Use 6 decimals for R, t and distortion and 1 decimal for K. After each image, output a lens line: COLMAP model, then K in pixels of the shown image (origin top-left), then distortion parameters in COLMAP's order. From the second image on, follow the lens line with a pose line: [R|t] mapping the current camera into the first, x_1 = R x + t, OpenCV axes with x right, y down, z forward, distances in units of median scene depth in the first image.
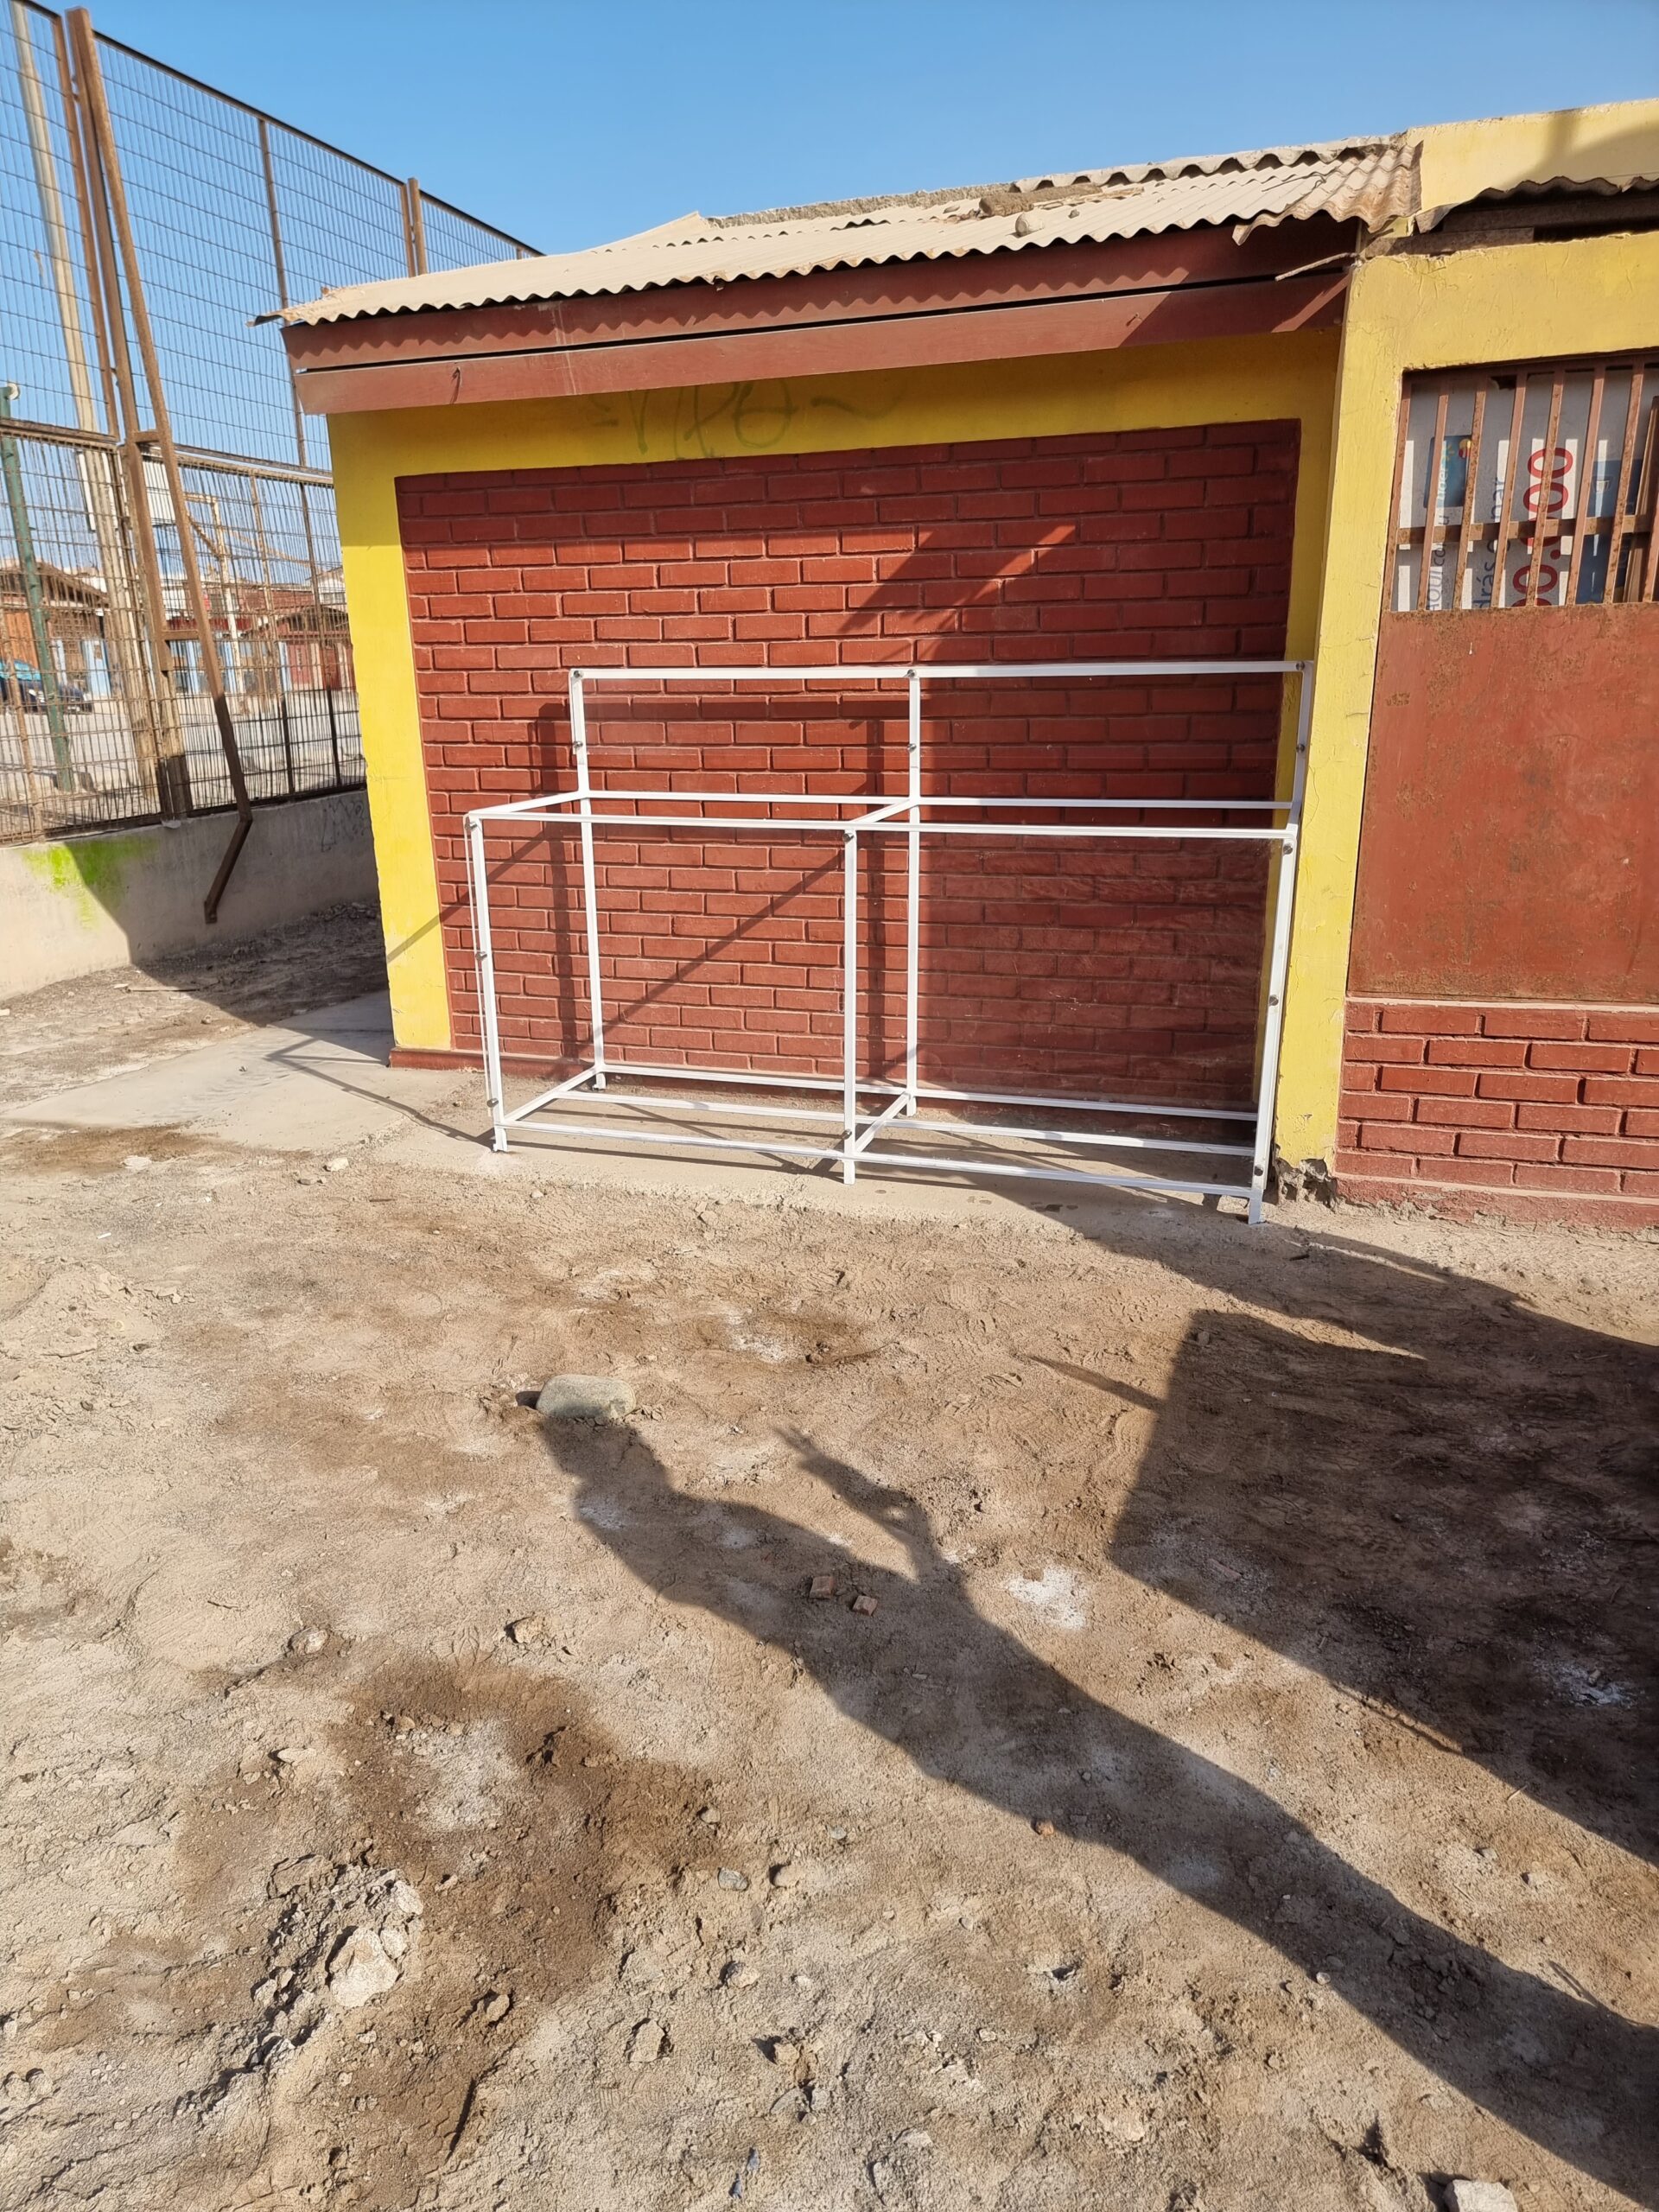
lens RADIAL K [[1532.5, 0, 822.7], [0, 1532.5, 1110.6], [0, 0, 1]] dist [0.053970, -0.025543]
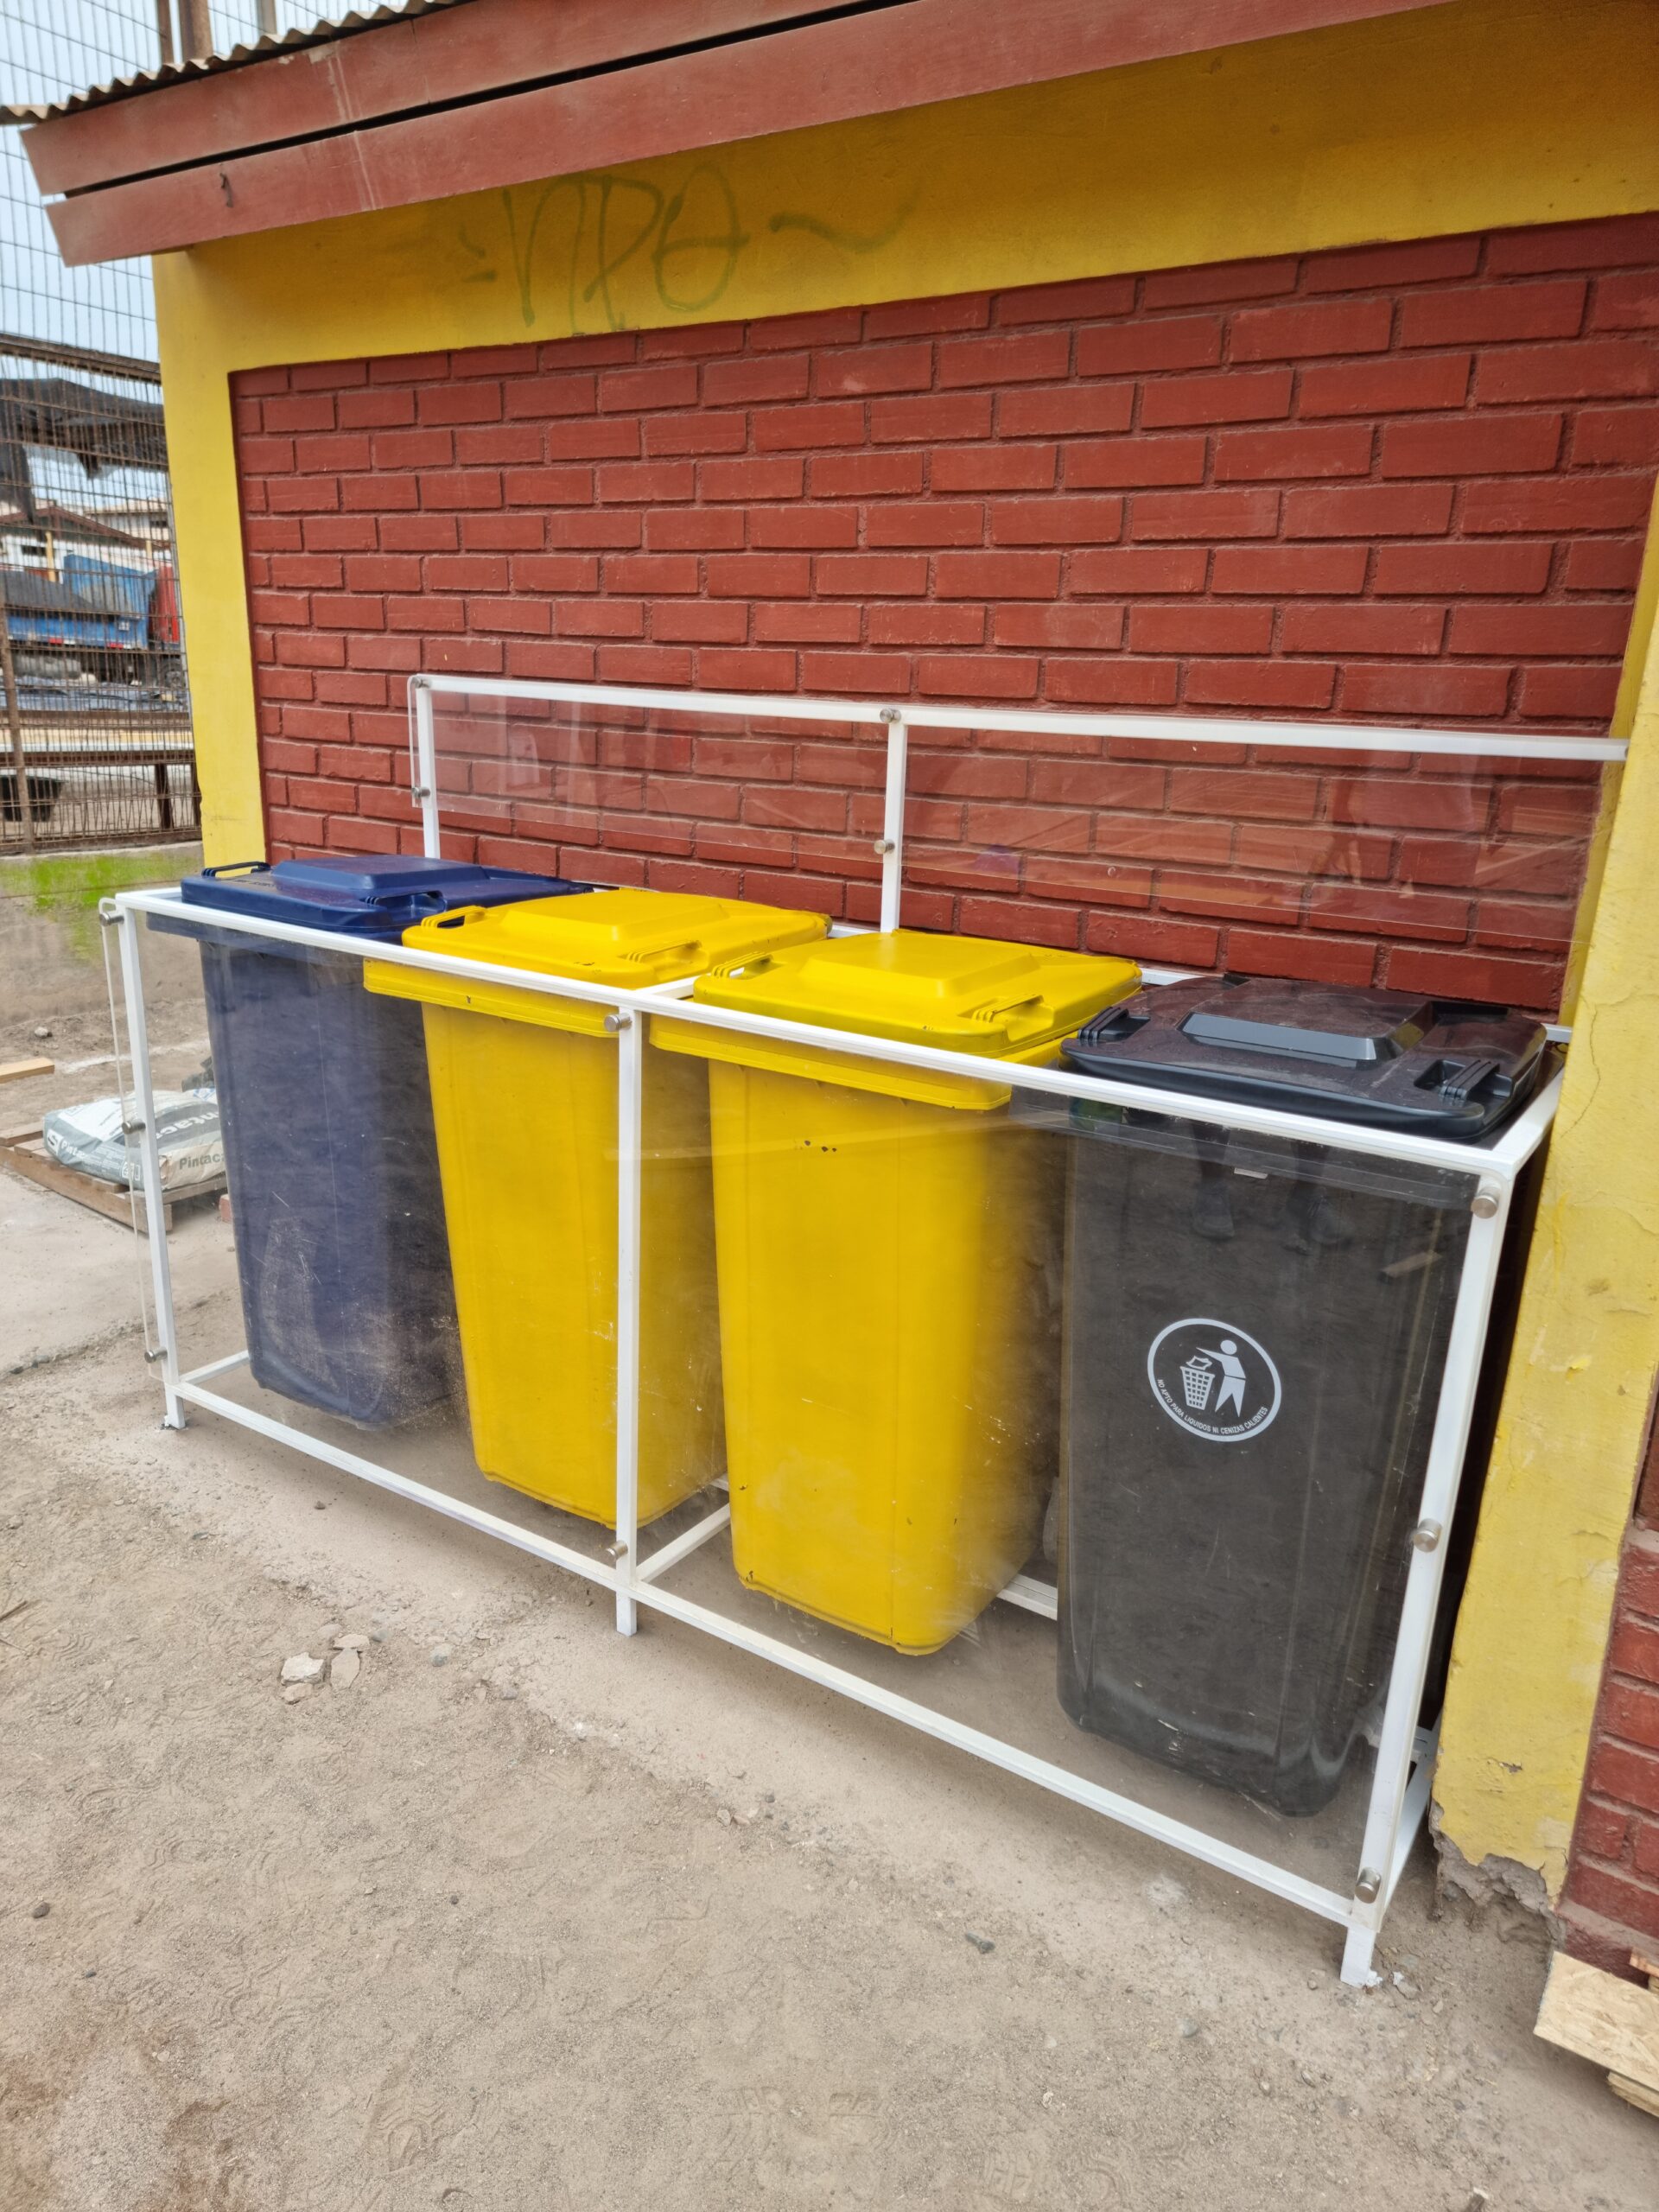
lens RADIAL K [[1532.5, 0, 817.8], [0, 1532.5, 1125.9], [0, 0, 1]] dist [0.053970, -0.025543]
pose [[0.962572, 0.123626, -0.241187, 0.185731], [-0.122425, 0.992276, 0.020017, -0.144909], [0.241799, 0.010259, 0.970272, 0.456044]]
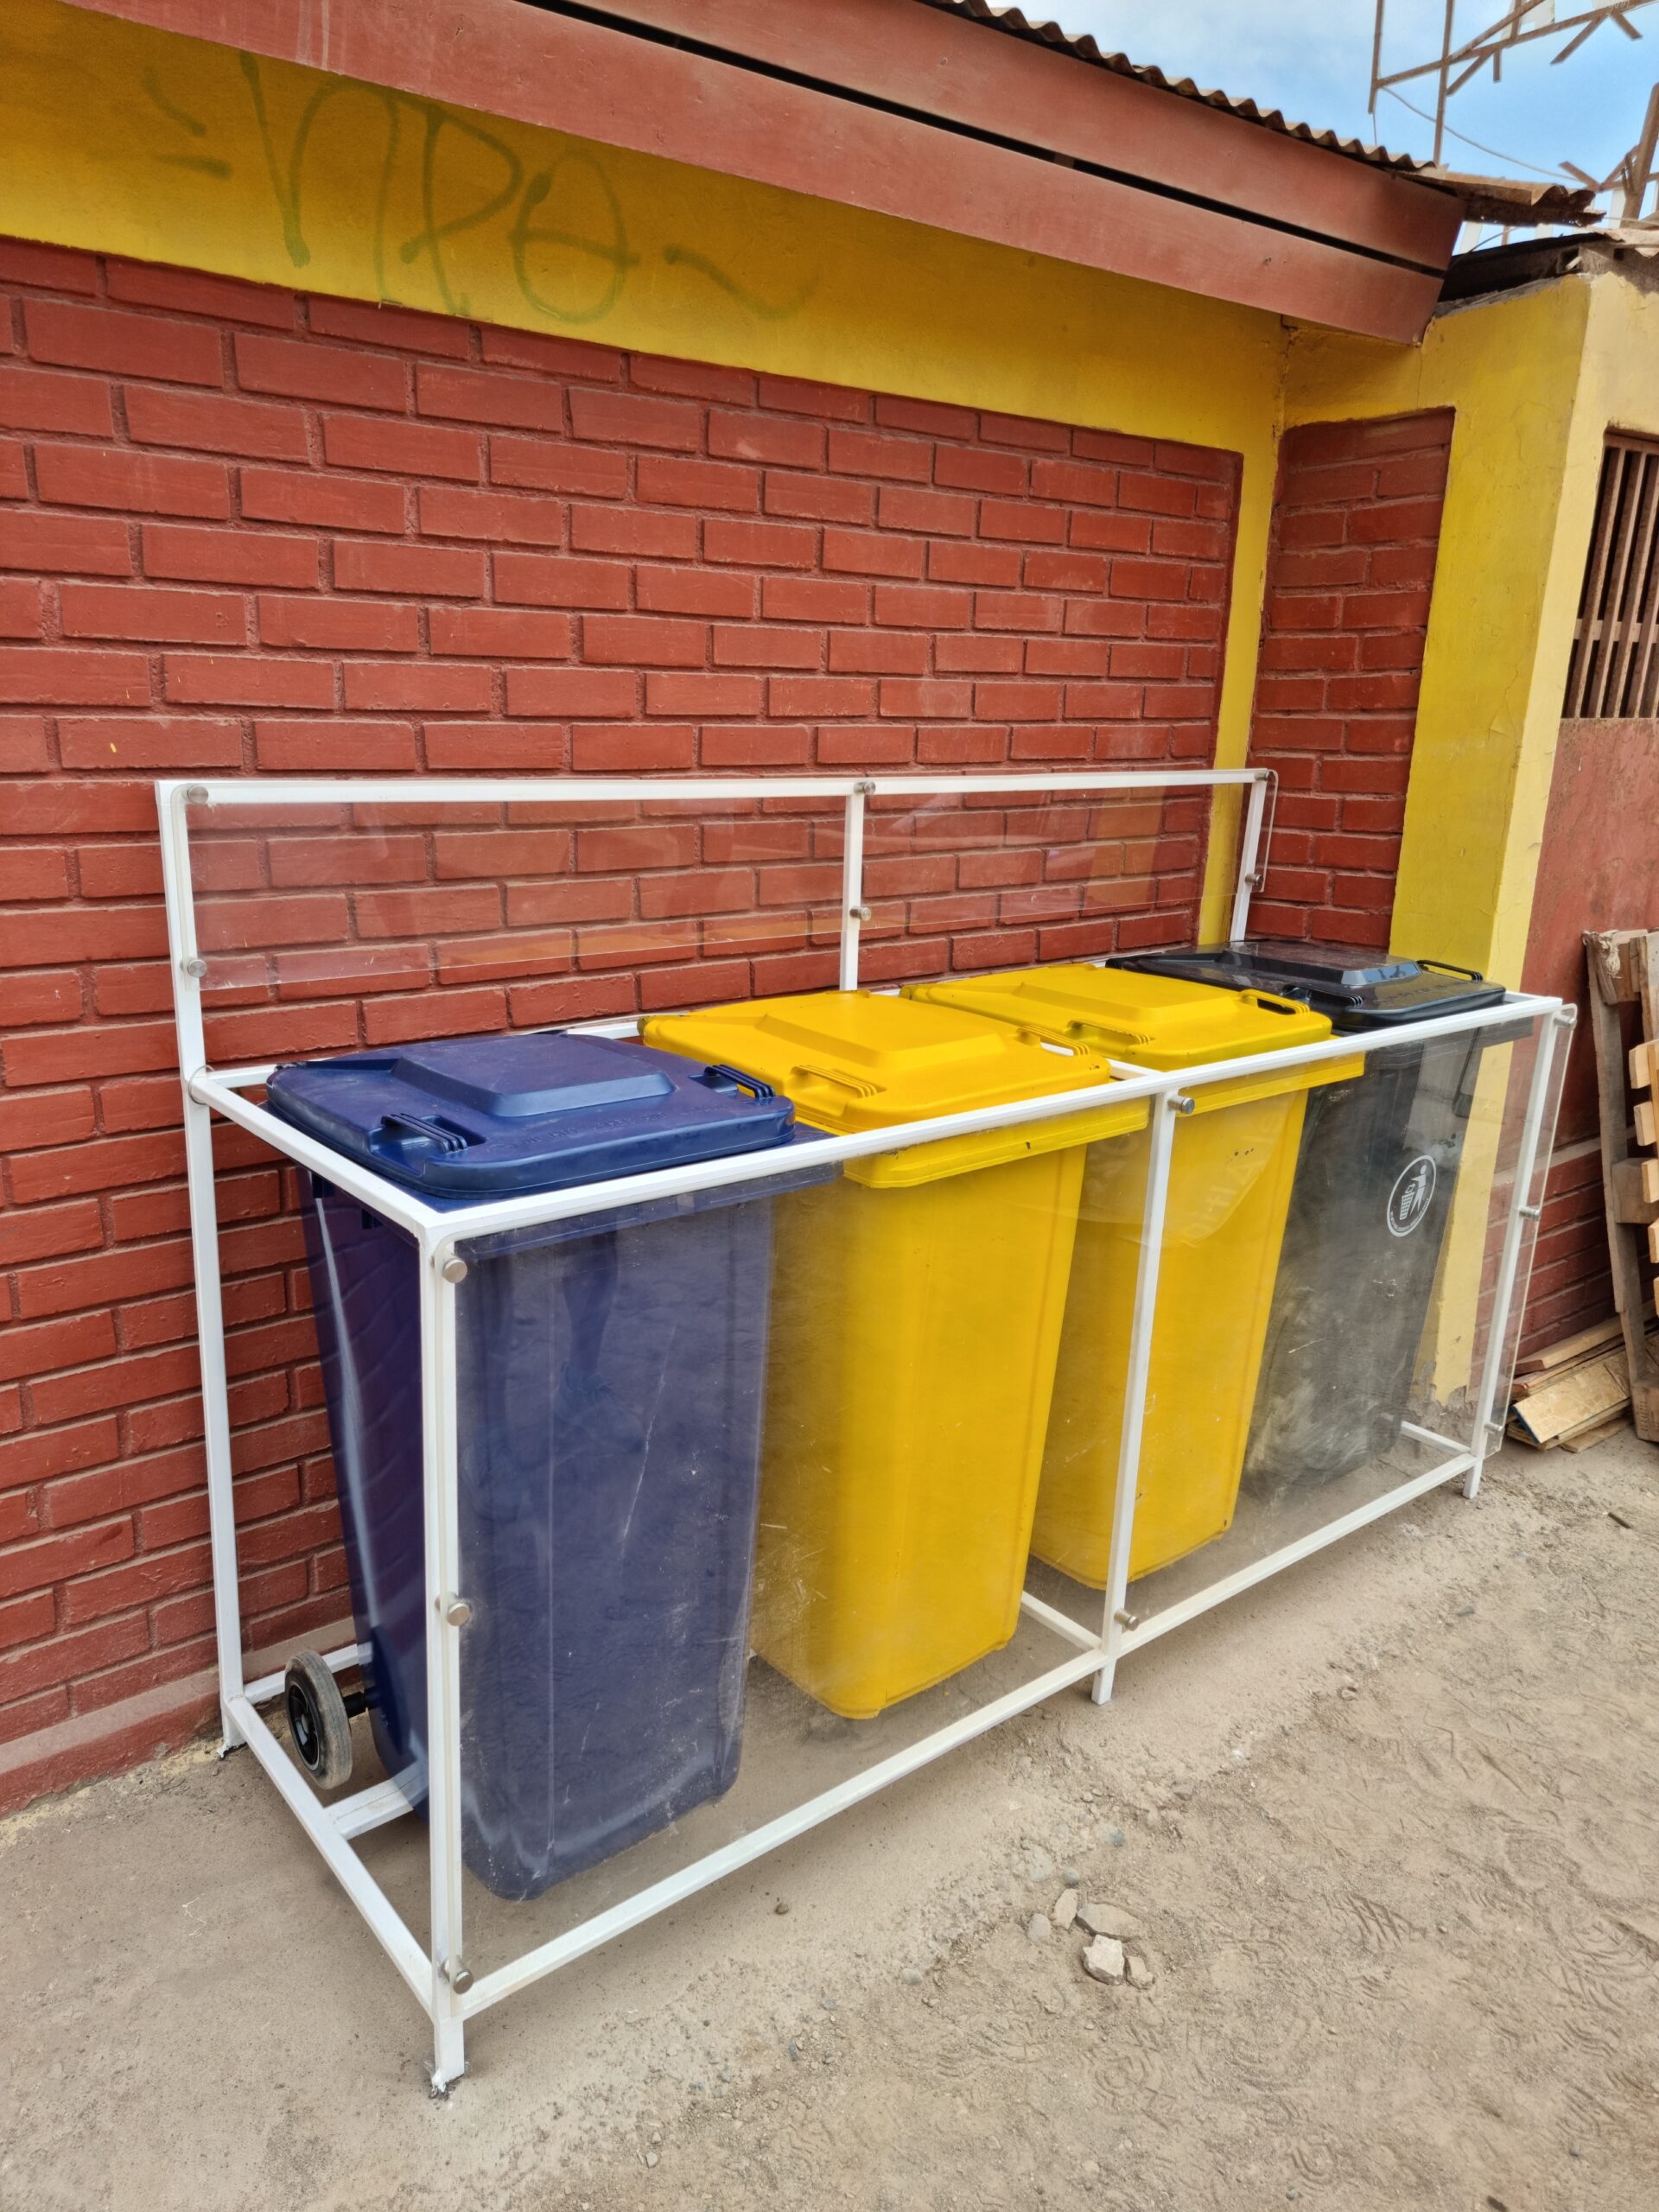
lens RADIAL K [[1532.5, 0, 829.0], [0, 1532.5, 1106.2], [0, 0, 1]] dist [0.053970, -0.025543]
pose [[0.554399, -0.187707, 0.810807, -0.433406], [0.204416, 0.975102, 0.085970, -0.220802], [-0.806756, 0.118081, 0.578965, 0.696182]]
